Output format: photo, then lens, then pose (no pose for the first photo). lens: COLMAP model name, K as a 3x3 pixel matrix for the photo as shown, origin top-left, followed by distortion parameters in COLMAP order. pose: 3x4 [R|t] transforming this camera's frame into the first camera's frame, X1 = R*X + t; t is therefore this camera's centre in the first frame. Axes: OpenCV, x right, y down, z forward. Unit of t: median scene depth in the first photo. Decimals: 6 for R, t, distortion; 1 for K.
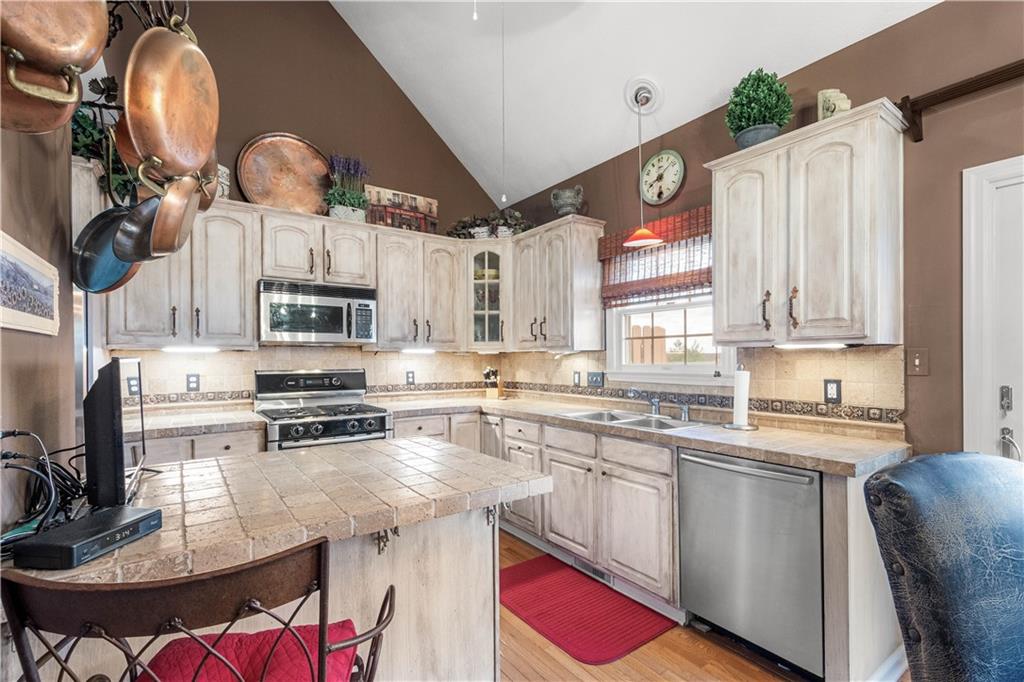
lens RADIAL K [[456.7, 0, 509.8], [0, 456.7, 359.0], [0, 0, 1]] dist [0.013699, -0.004244]
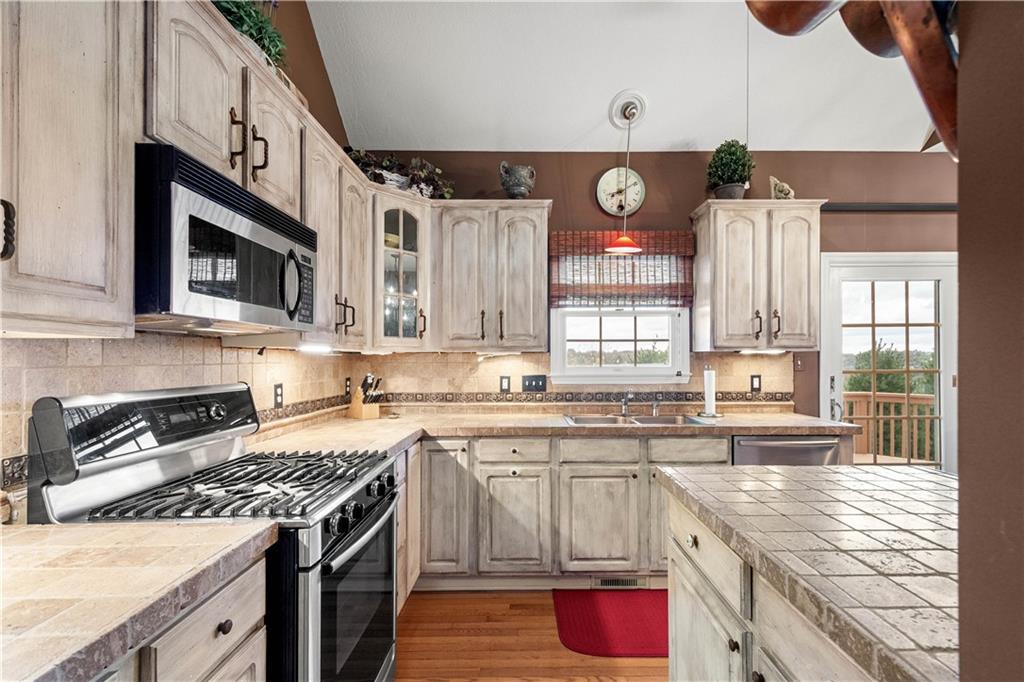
lens RADIAL K [[456.7, 0, 517.2], [0, 456.7, 359.5], [0, 0, 1]] dist [0.013699, -0.004244]
pose [[0.574783, 0.002462, 0.818302, -0.719527], [0.002535, 0.999985, -0.004789, 0.000236], [-0.818302, 0.004827, 0.574768, 0.613956]]
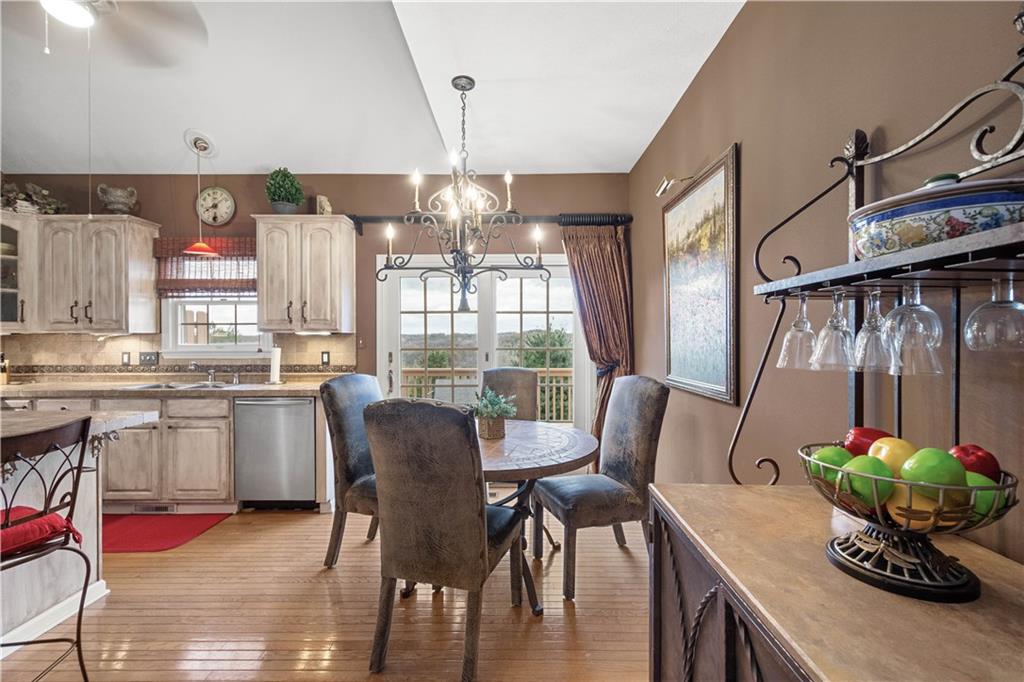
lens RADIAL K [[456.7, 0, 512.3], [0, 456.7, 338.9], [0, 0, 1]] dist [0.013699, -0.004244]
pose [[0.590301, 0.003978, 0.807173, -0.257572], [0.000811, 0.999984, -0.005521, 0.003712], [-0.807183, 0.003913, 0.590289, -0.528065]]
